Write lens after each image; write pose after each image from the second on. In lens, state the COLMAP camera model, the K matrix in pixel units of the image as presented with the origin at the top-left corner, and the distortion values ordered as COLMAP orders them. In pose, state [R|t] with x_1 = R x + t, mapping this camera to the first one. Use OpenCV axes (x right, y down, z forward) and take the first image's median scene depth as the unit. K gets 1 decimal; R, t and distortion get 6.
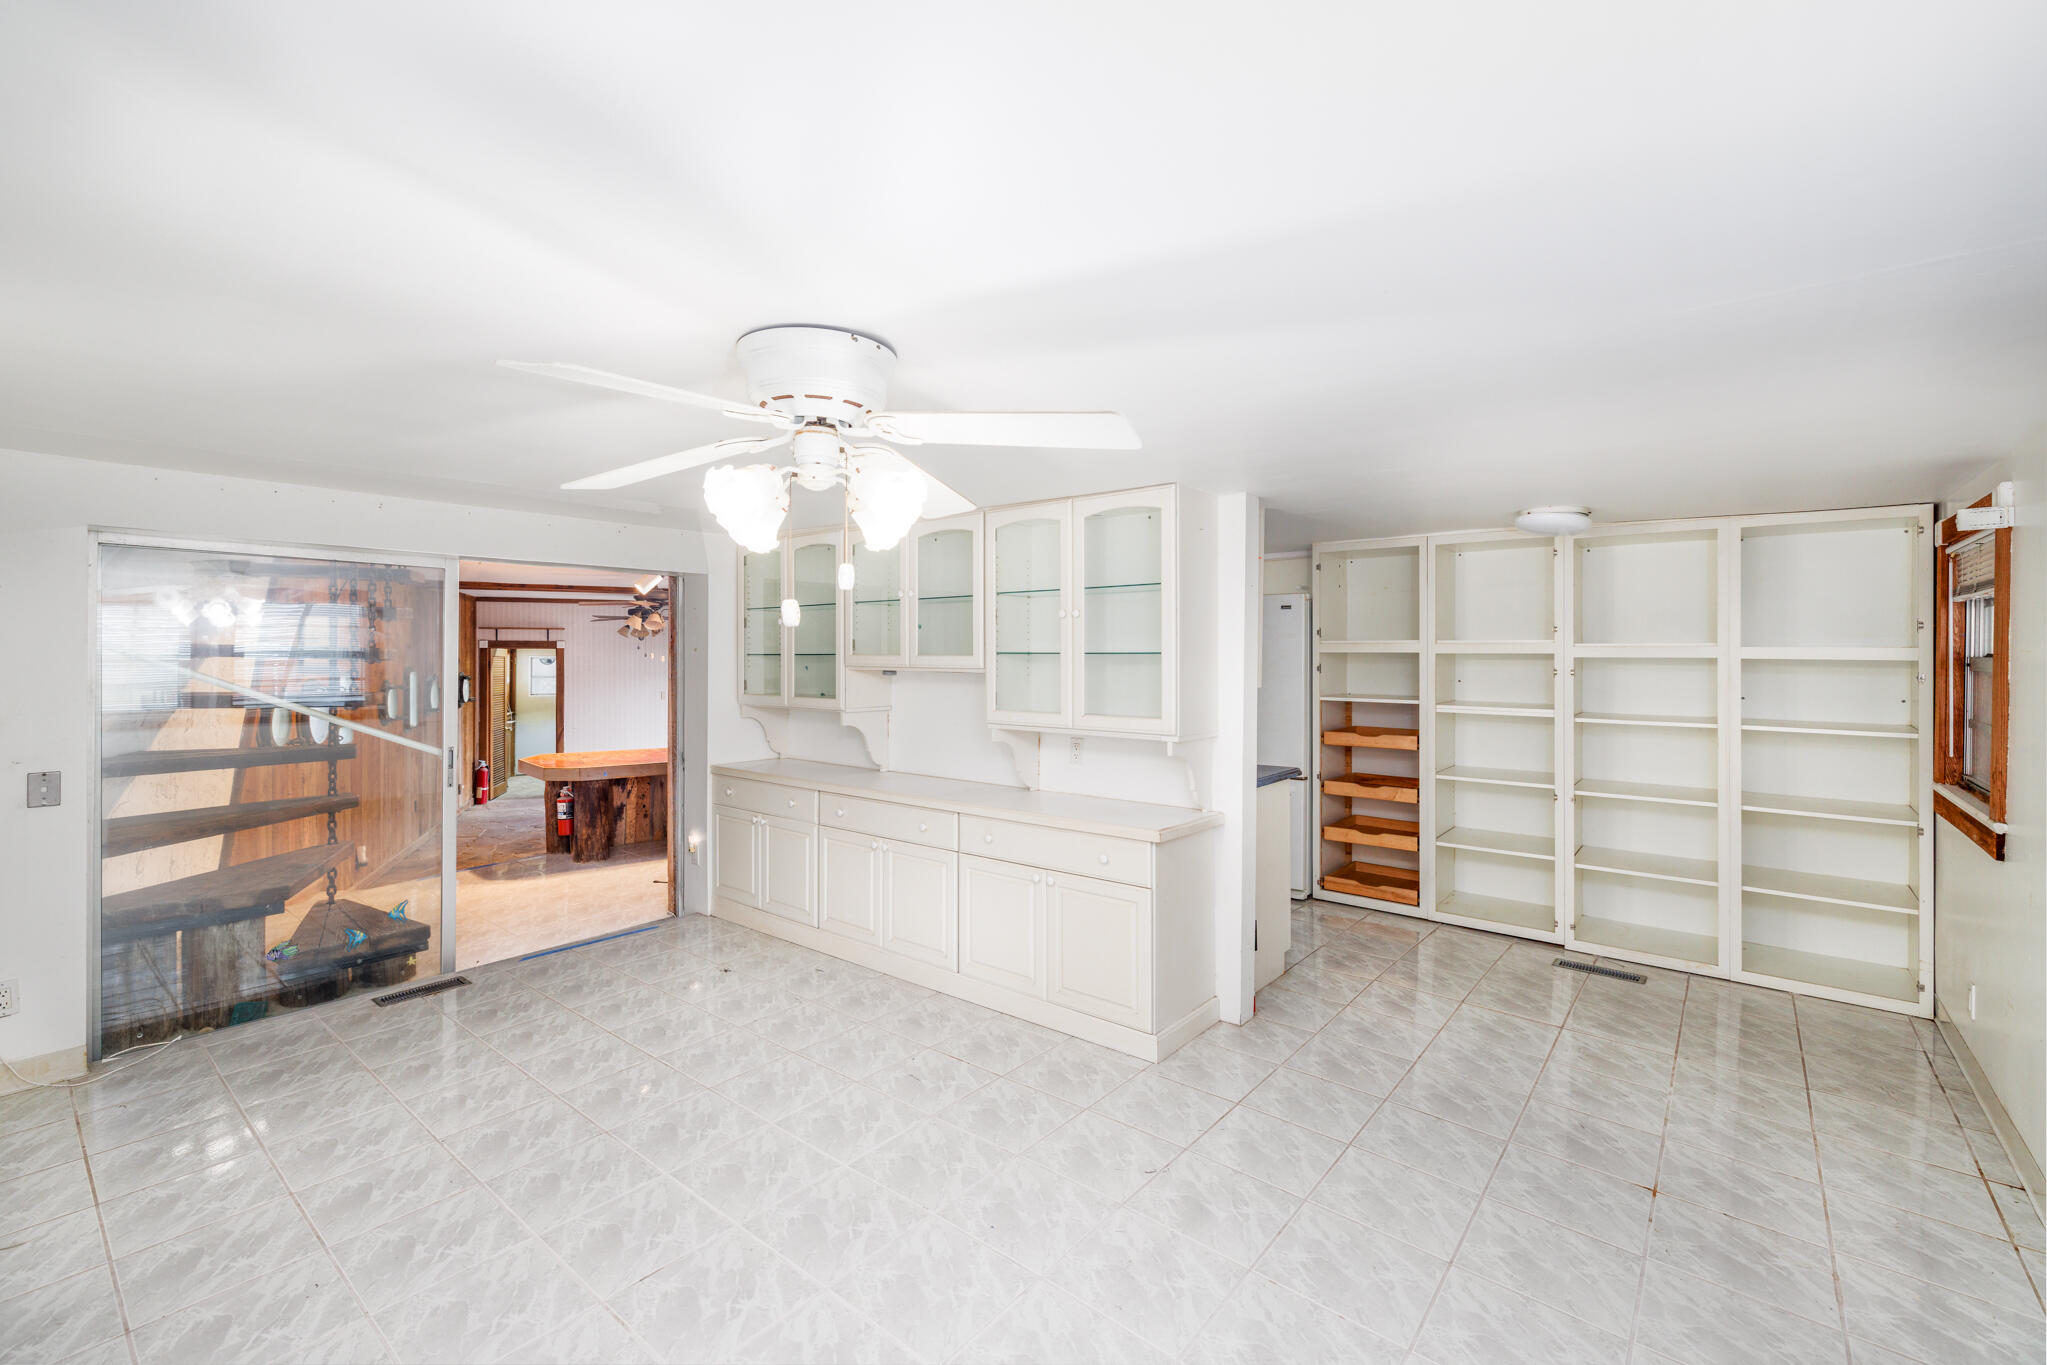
lens RADIAL K [[869.7, 0, 1034.0], [0, 869.7, 660.0], [0, 0, 1]] dist [0.009264, 0.000140]
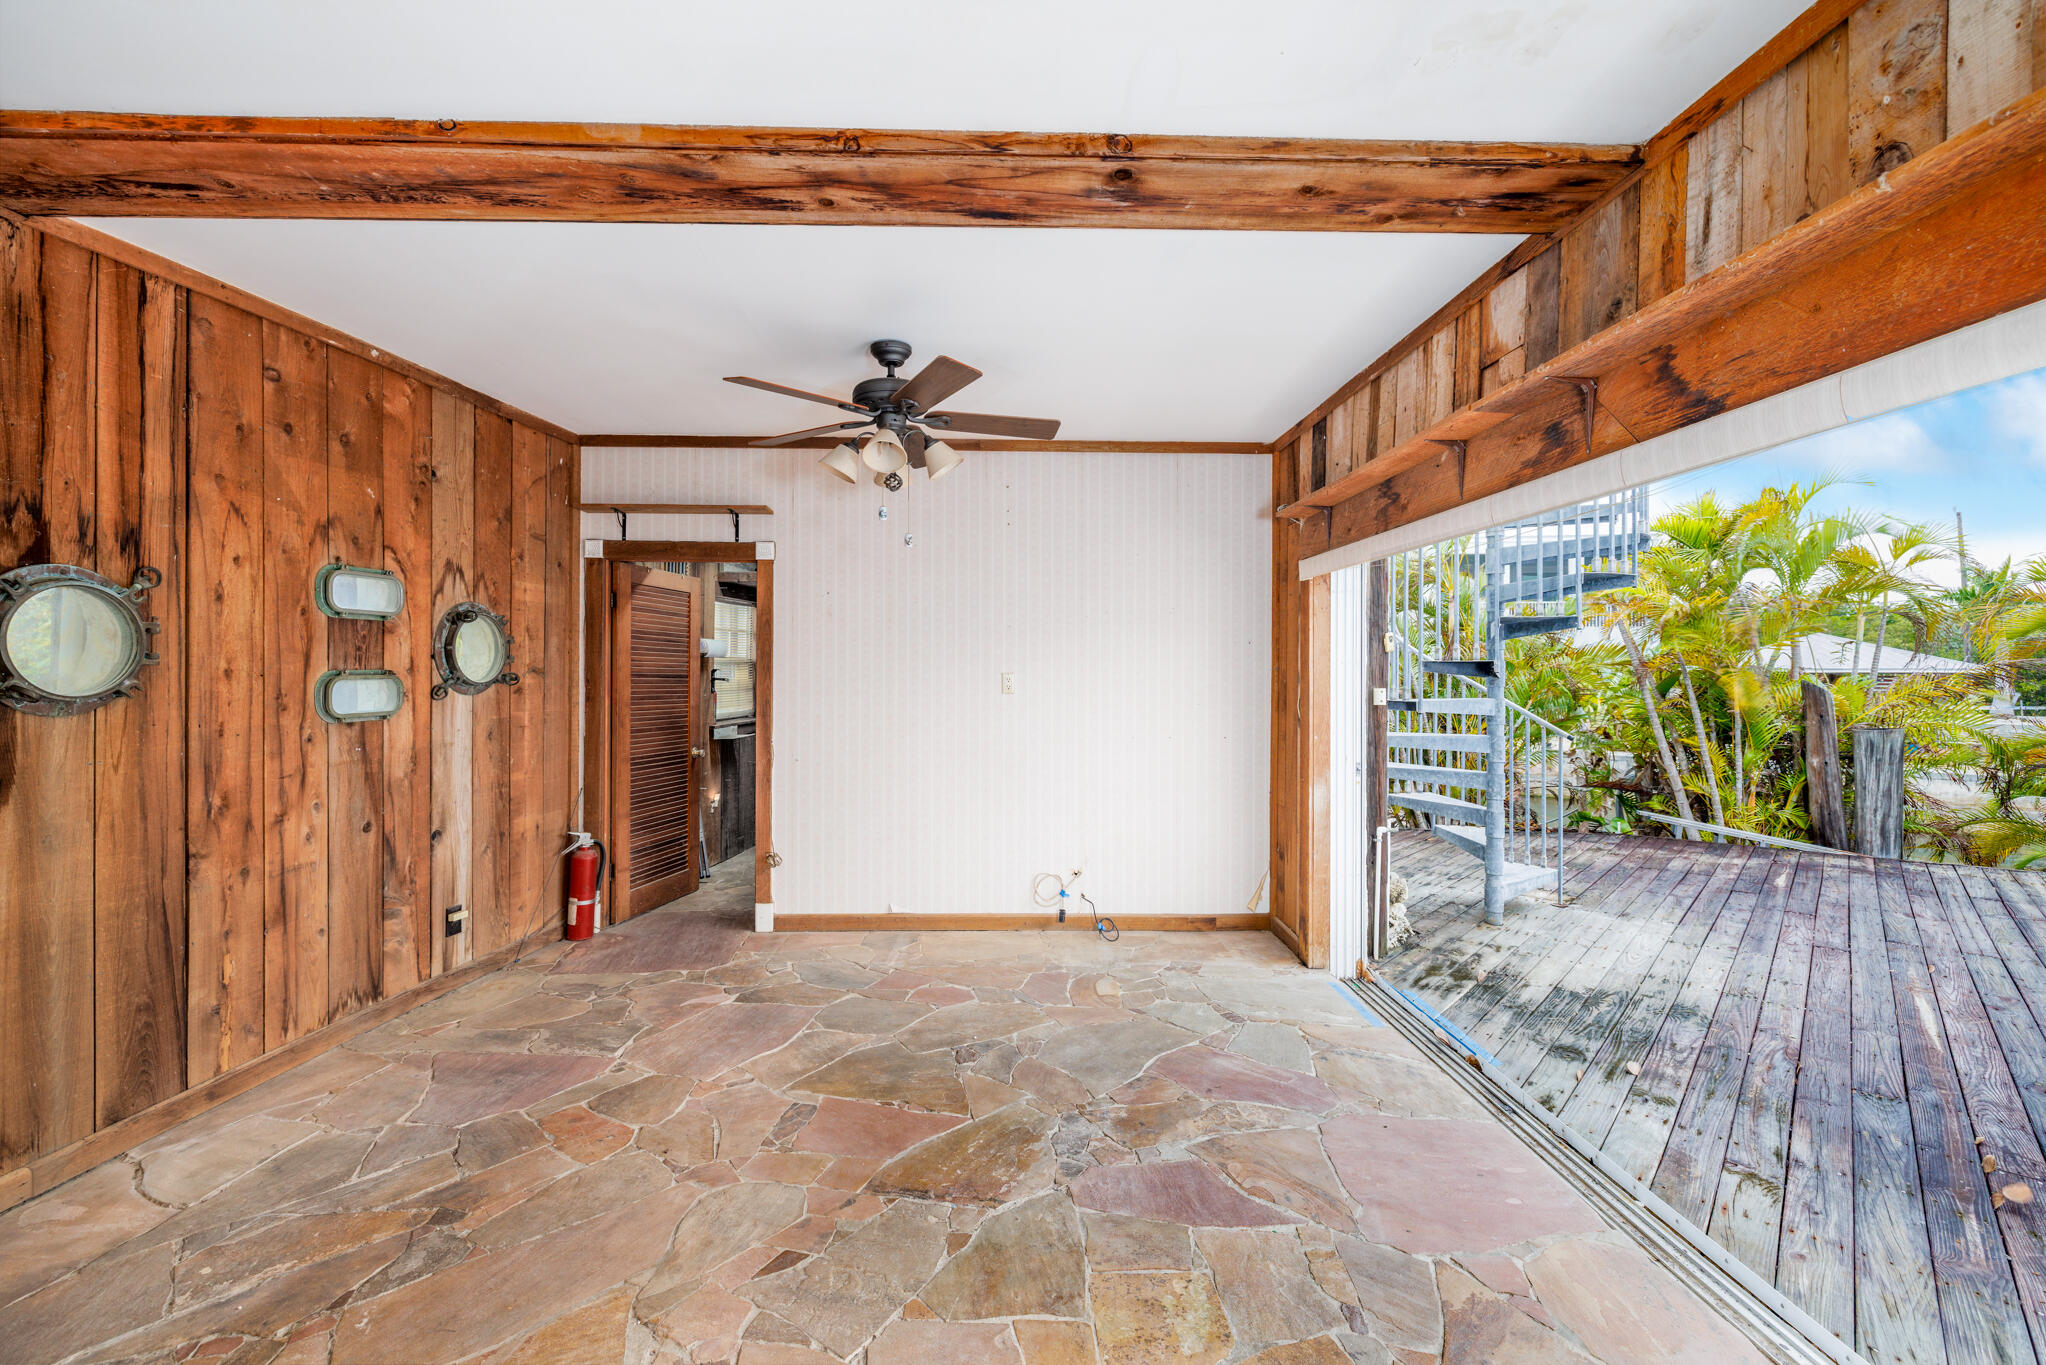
lens RADIAL K [[858.2, 0, 1020.0], [0, 858.2, 666.6], [0, 0, 1]] dist [-0.000134, 0.000118]
pose [[0.876490, -0.004553, -0.481398, -0.727422], [0.002430, 0.999984, -0.005034, 0.116154], [0.481413, 0.003243, 0.876488, 2.095569]]
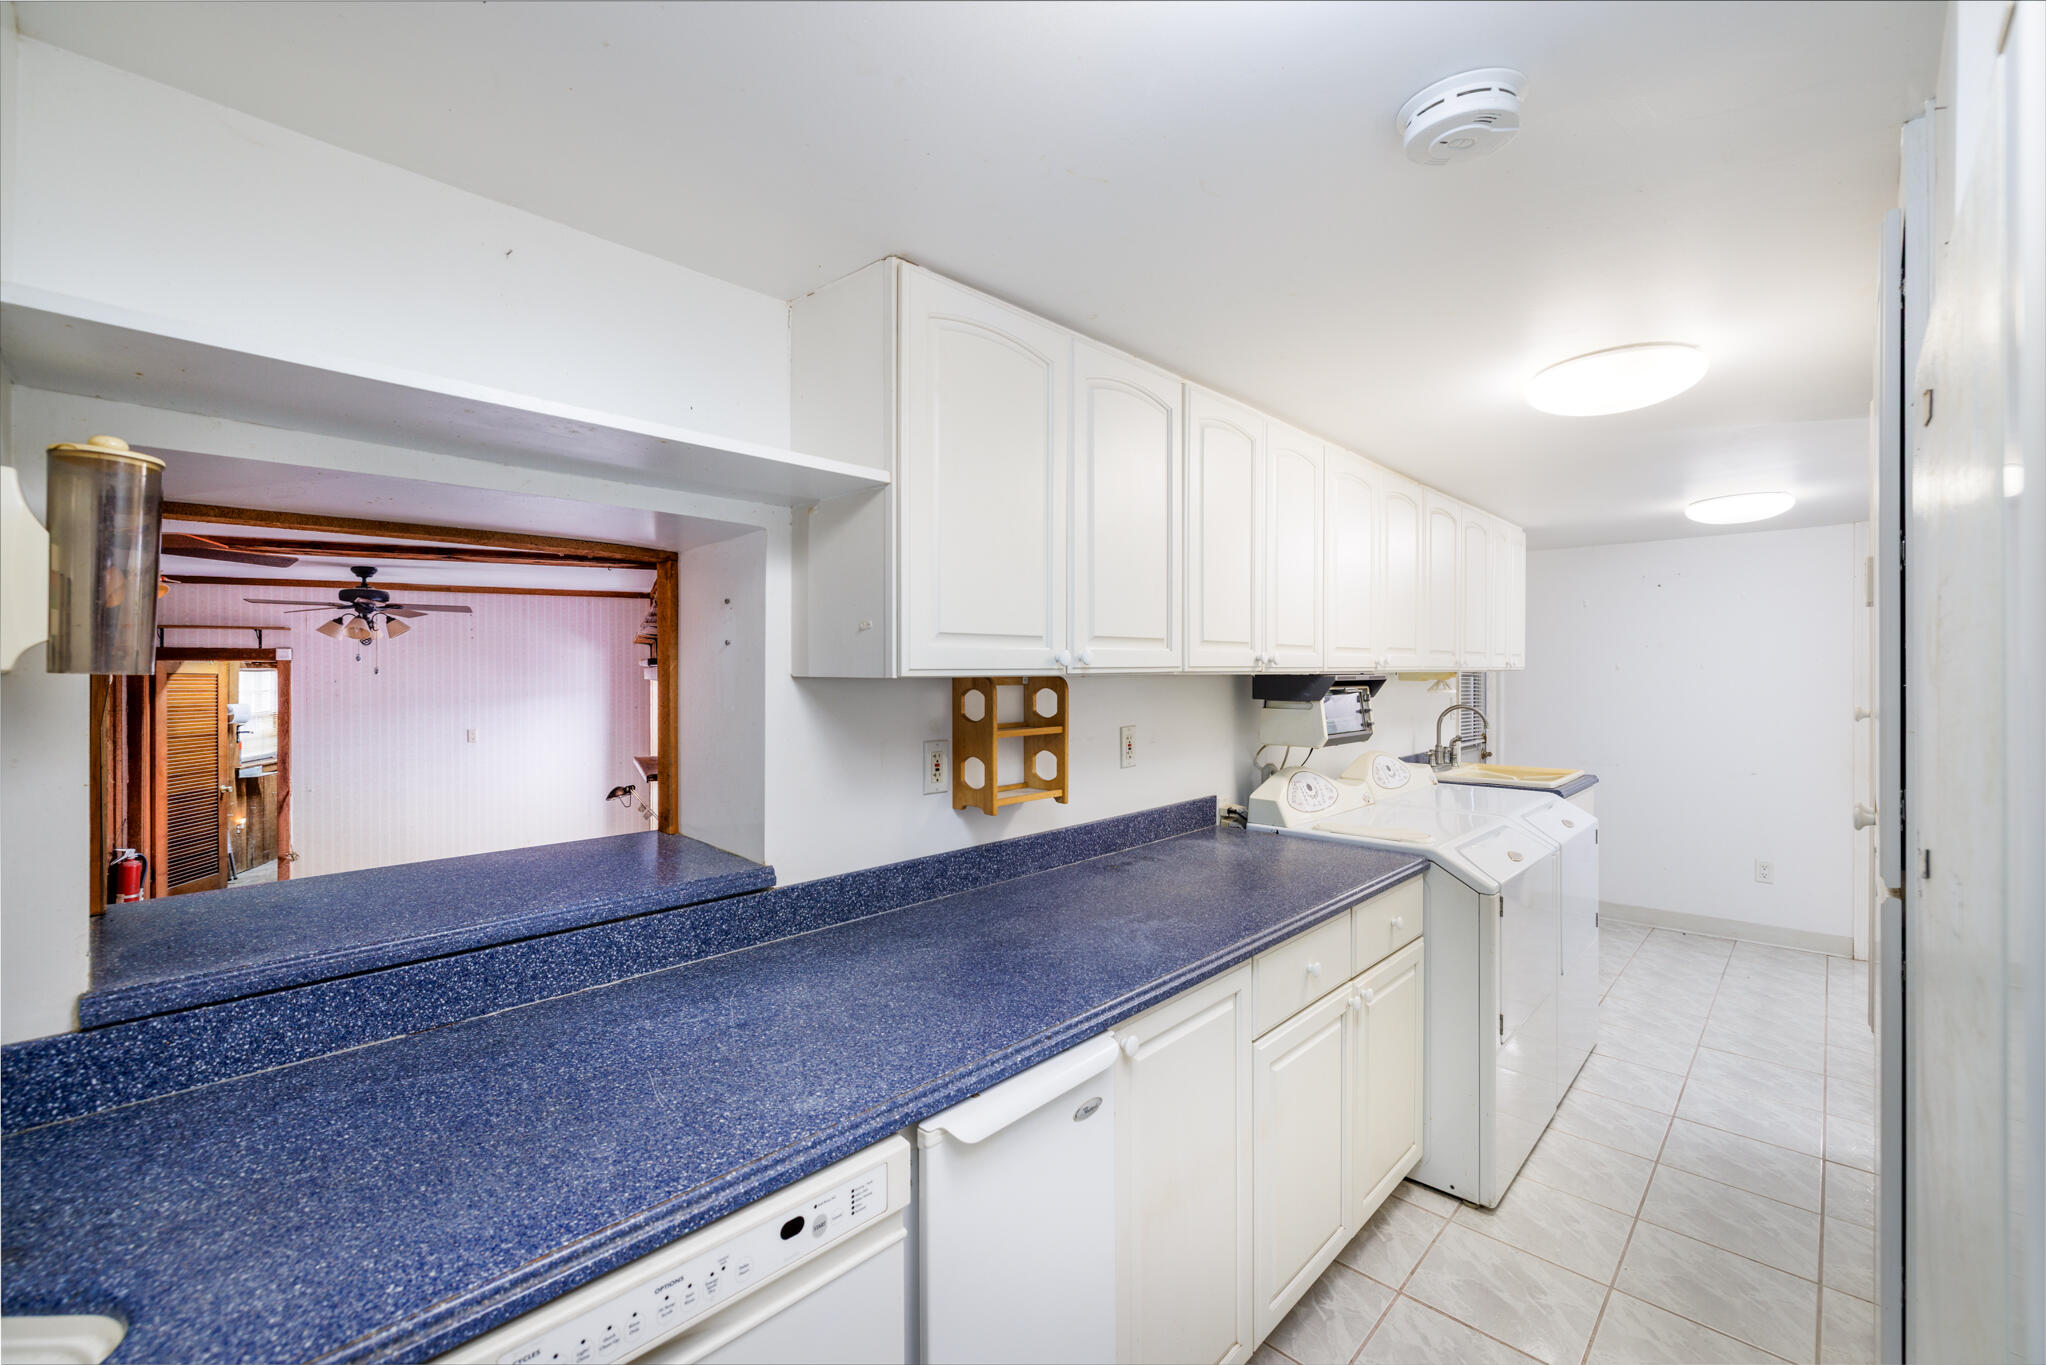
lens RADIAL K [[850.2, 0, 1014.8], [0, 850.2, 673.9], [0, 0, 1]] dist [-0.001096, -0.000220]
pose [[0.995339, -0.006932, -0.096193, 0.094667], [0.007196, 0.999971, 0.002402, -0.002502], [0.096173, -0.003083, 0.995360, 1.336016]]
